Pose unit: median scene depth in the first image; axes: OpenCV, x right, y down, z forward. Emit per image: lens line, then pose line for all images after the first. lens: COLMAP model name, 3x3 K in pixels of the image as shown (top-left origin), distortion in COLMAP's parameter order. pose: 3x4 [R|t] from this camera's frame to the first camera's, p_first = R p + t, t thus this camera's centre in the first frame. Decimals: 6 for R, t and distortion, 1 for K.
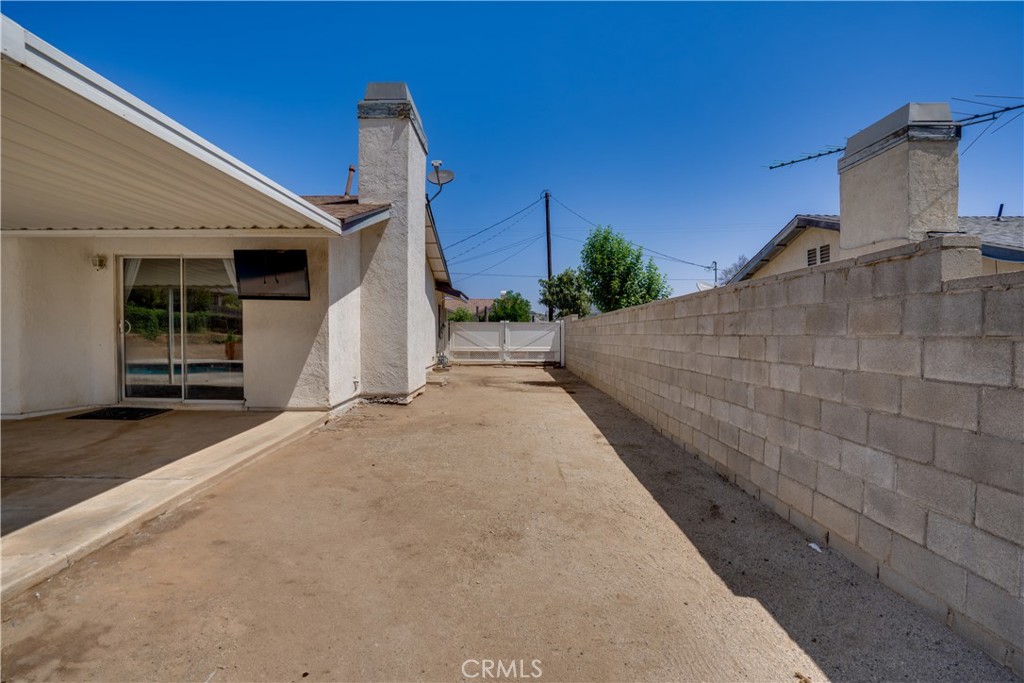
lens RADIAL K [[475.0, 0, 509.1], [0, 475.0, 343.3], [0, 0, 1]] dist [-0.057050, 0.018527]
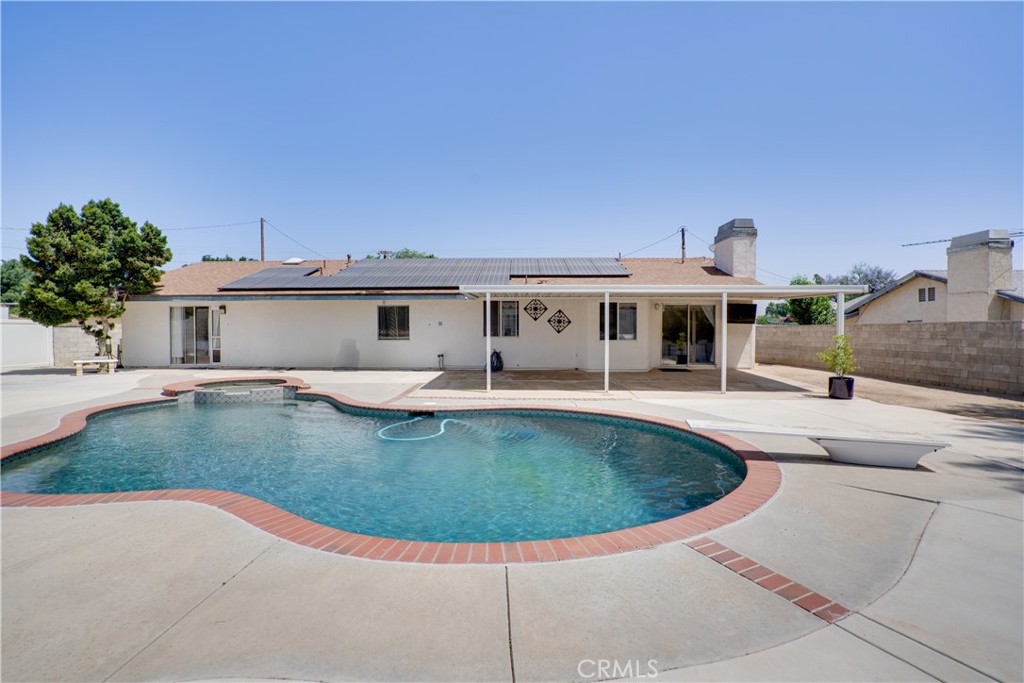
lens RADIAL K [[475.0, 0, 509.1], [0, 475.0, 343.3], [0, 0, 1]] dist [-0.057050, 0.018527]
pose [[0.999615, 0.000859, -0.027740, -1.332716], [-0.000725, 0.999988, 0.004824, 0.001164], [0.027743, -0.004802, 0.999604, -1.217820]]
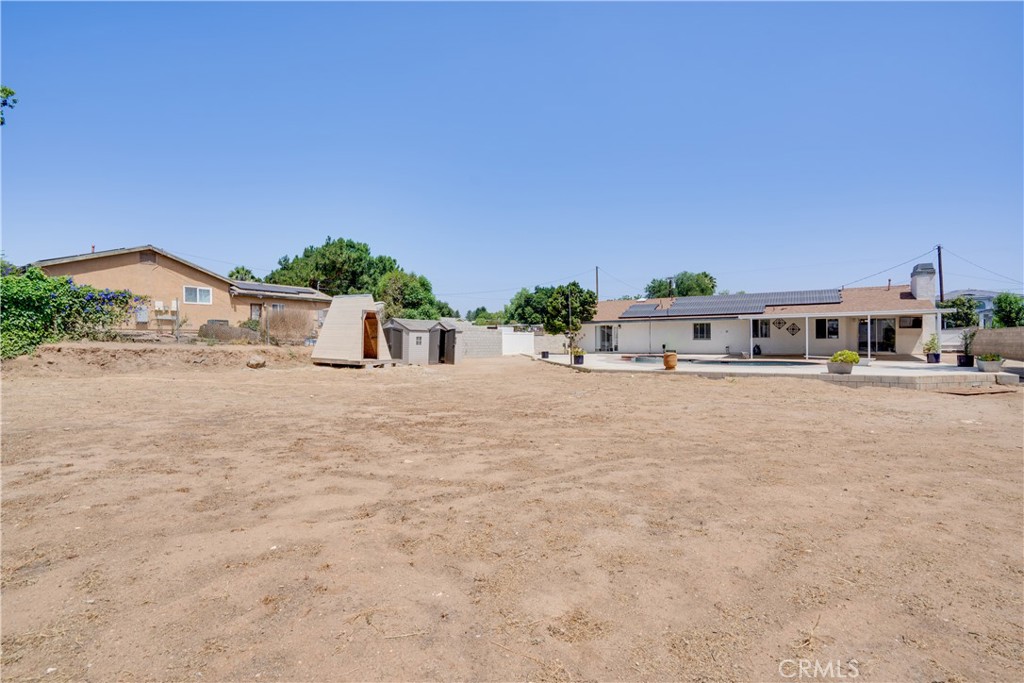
lens RADIAL K [[475.0, 0, 509.1], [0, 475.0, 343.3], [0, 0, 1]] dist [-0.057050, 0.018527]
pose [[0.843284, -0.005060, -0.537444, -1.086591], [-0.001860, 0.999922, -0.012334, 0.083192], [0.537464, 0.011401, 0.843209, -3.653847]]
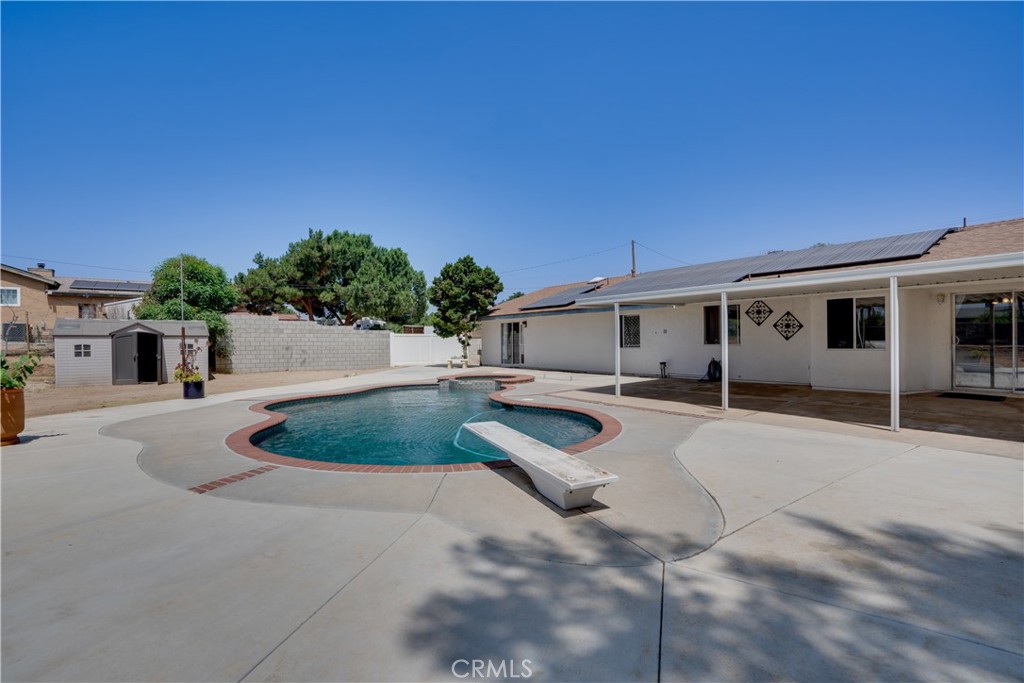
lens RADIAL K [[475.0, 0, 509.1], [0, 475.0, 343.3], [0, 0, 1]] dist [-0.057050, 0.018527]
pose [[0.593529, -0.001988, -0.804810, -0.435785], [-0.005813, 0.999960, -0.006757, -0.004072], [0.804792, 0.008689, 0.593494, -0.944758]]
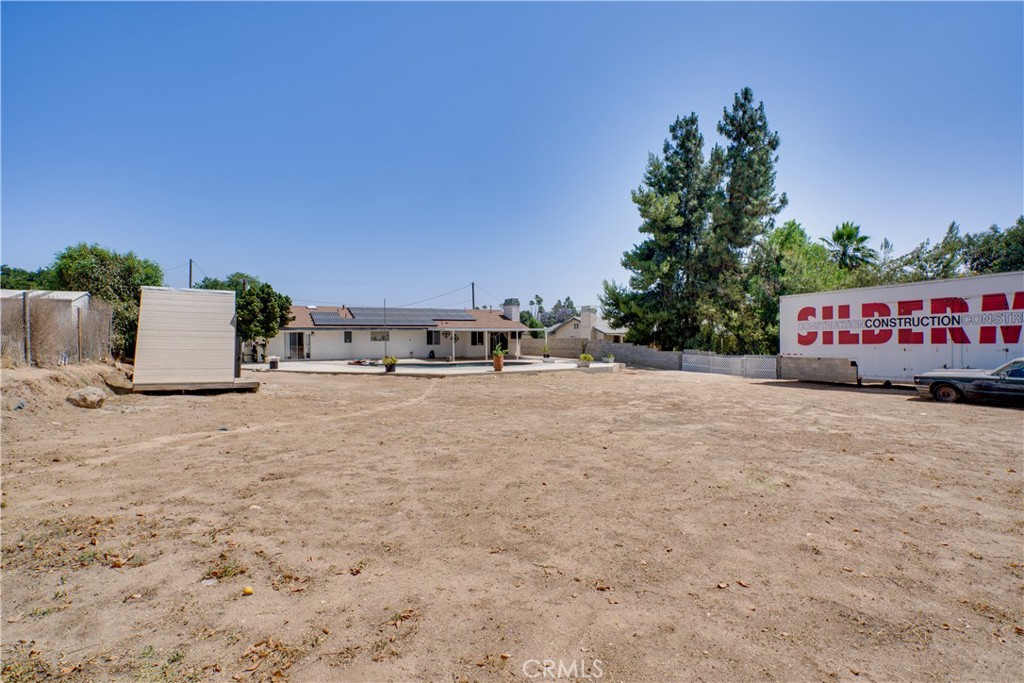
lens RADIAL K [[475.0, 0, 509.1], [0, 475.0, 343.3], [0, 0, 1]] dist [-0.057050, 0.018527]
pose [[0.879285, -0.011336, 0.476162, -3.155394], [0.016902, 0.999830, -0.007409, 0.020632], [-0.475997, 0.014562, 0.879326, -4.105654]]
